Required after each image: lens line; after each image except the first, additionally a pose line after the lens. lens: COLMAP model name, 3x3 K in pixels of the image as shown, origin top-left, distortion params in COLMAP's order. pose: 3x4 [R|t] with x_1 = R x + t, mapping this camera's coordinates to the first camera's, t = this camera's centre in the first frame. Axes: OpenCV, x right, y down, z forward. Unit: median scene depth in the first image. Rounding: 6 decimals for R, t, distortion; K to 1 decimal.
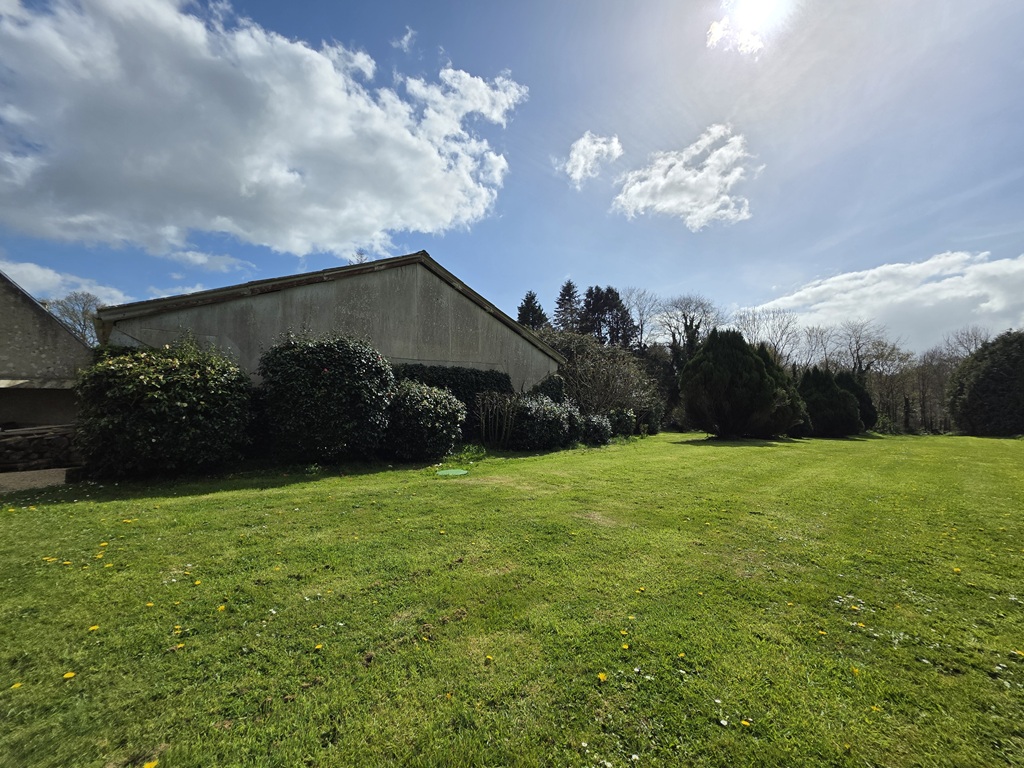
lens RADIAL K [[407.2, 0, 512.0], [0, 407.2, 384.0], [0, 0, 1]] dist [0.001179, 0.000429]
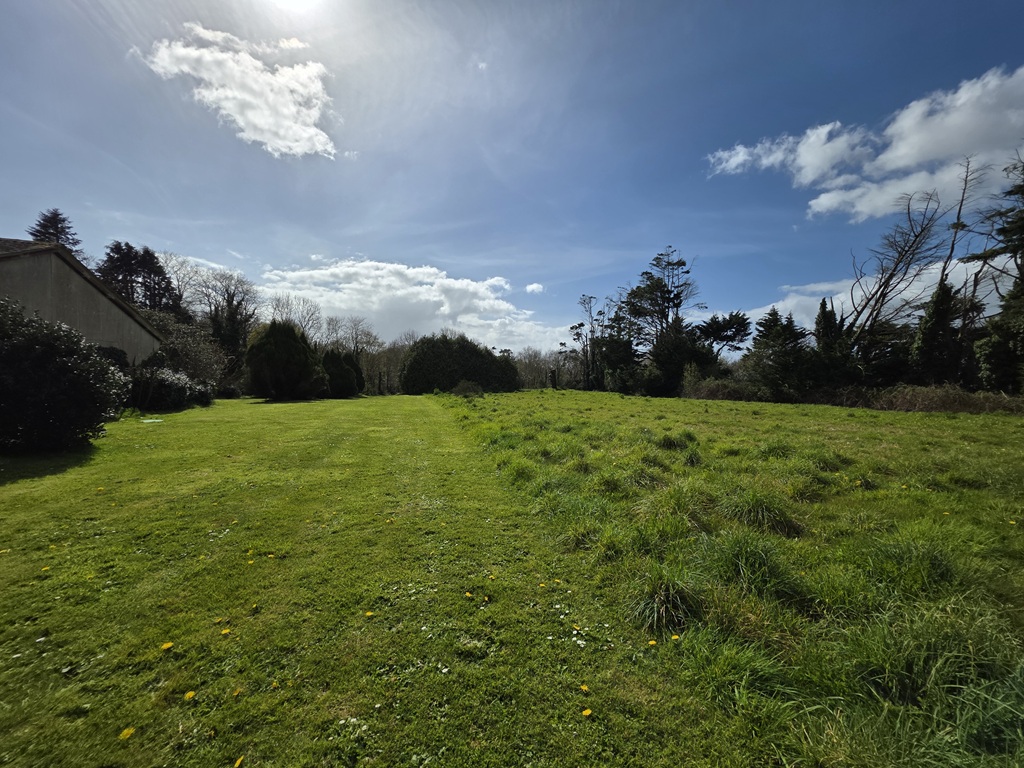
lens RADIAL K [[407.2, 0, 512.0], [0, 407.2, 384.0], [0, 0, 1]] dist [0.001179, 0.000429]
pose [[0.475462, -0.006532, 0.879712, -0.192268], [-0.062732, 0.997175, 0.041309, -0.017612], [-0.877497, -0.074828, 0.473709, -0.216116]]
